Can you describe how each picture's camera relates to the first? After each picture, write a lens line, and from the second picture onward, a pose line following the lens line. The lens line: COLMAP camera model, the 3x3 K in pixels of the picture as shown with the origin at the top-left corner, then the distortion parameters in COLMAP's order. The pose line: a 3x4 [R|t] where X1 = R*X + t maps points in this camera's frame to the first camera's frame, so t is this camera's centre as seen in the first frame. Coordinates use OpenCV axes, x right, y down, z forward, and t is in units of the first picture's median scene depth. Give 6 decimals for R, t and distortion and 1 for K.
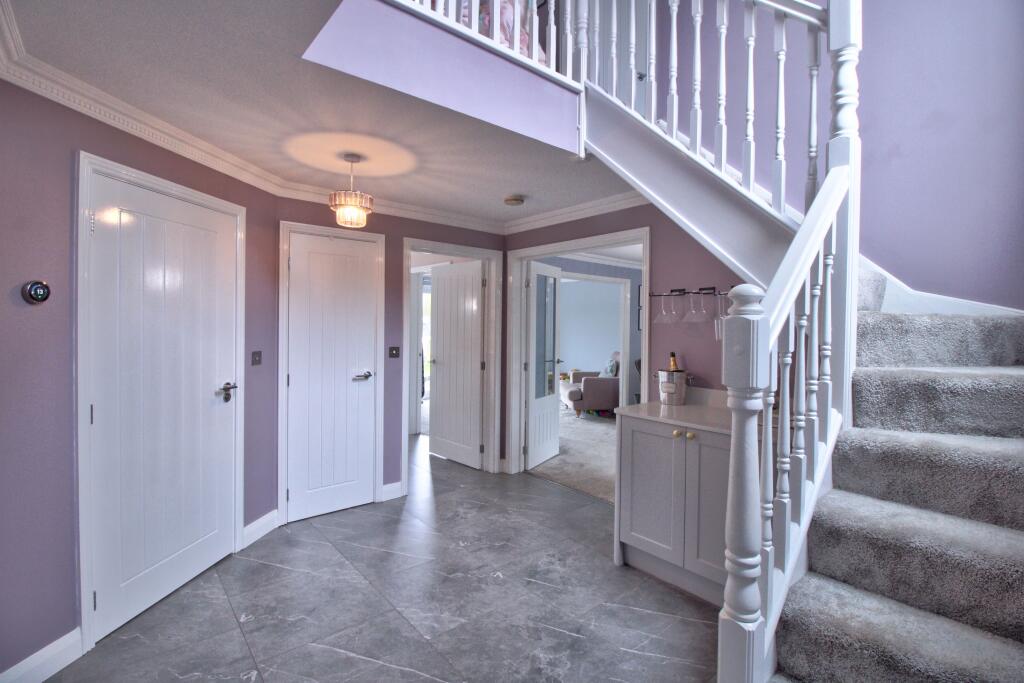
lens RADIAL K [[481.4, 0, 520.7], [0, 481.4, 335.0], [0, 0, 1]] dist [-0.004857, -0.005595]
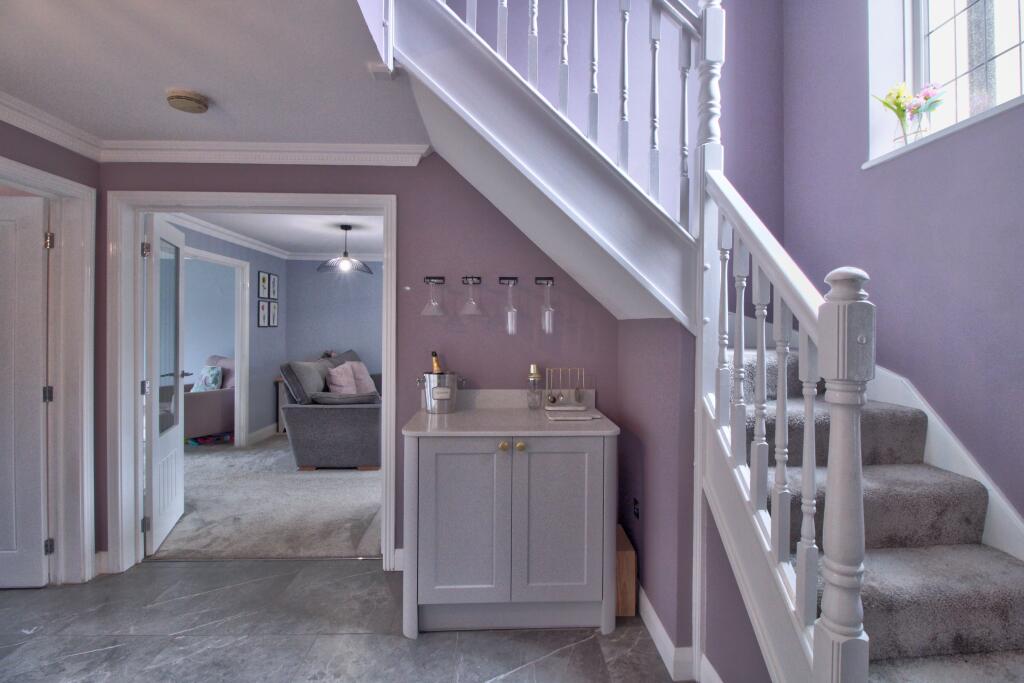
lens RADIAL K [[481.4, 0, 515.5], [0, 481.4, 332.6], [0, 0, 1]] dist [-0.004857, -0.005595]
pose [[0.613393, -0.014619, 0.789643, -0.231834], [0.015568, 0.999858, 0.006417, 0.001442], [-0.789624, 0.008357, 0.613534, 0.337485]]
